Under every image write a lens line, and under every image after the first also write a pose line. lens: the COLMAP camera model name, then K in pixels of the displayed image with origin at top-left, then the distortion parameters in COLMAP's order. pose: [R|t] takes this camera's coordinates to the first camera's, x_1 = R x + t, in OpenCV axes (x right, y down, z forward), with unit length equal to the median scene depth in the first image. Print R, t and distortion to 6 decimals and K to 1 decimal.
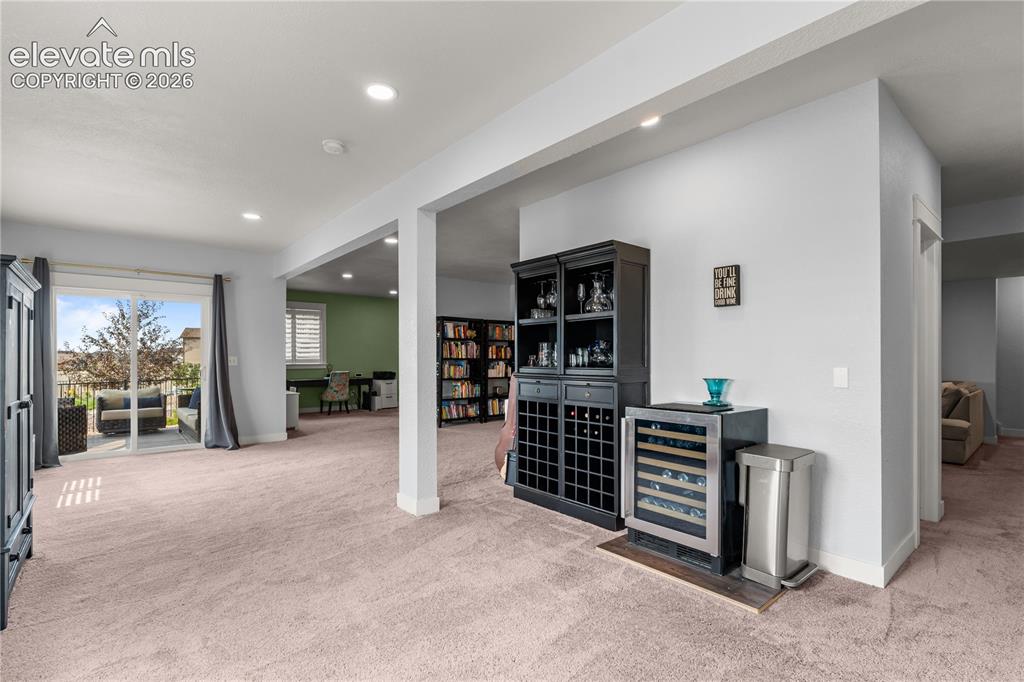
lens RADIAL K [[483.6, 0, 522.0], [0, 483.6, 358.7], [0, 0, 1]] dist [-0.003230, -0.000612]
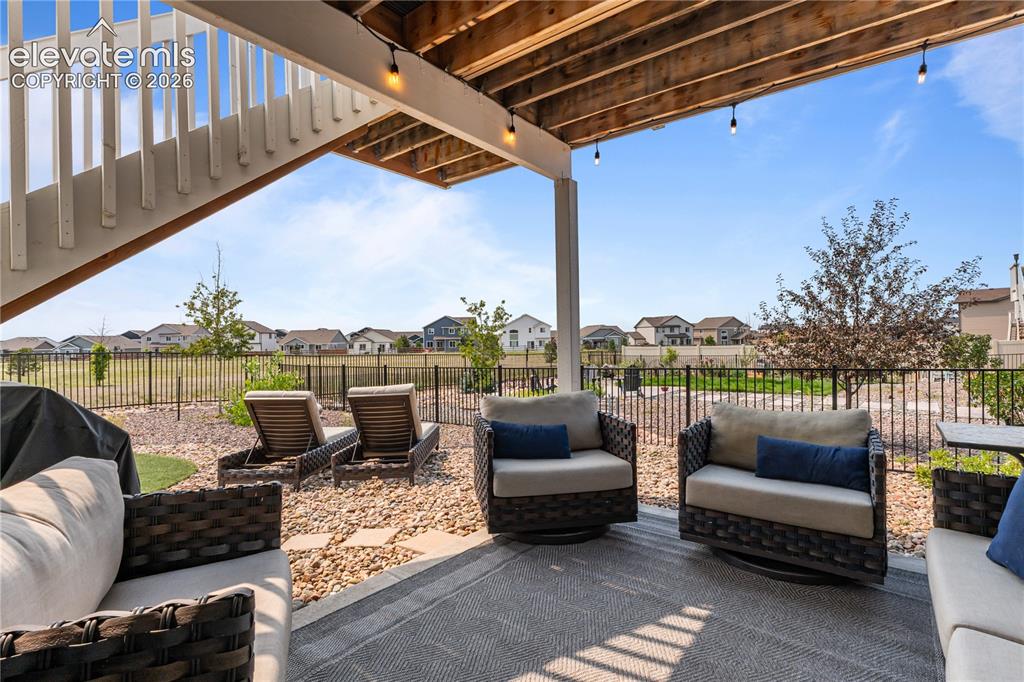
lens RADIAL K [[483.6, 0, 516.2], [0, 483.6, 337.8], [0, 0, 1]] dist [-0.003230, -0.000612]
pose [[0.214205, -0.002332, -0.976786, -0.344258], [0.015714, 0.999876, 0.001059, 0.006773], [0.976662, -0.015576, 0.214215, 0.491830]]
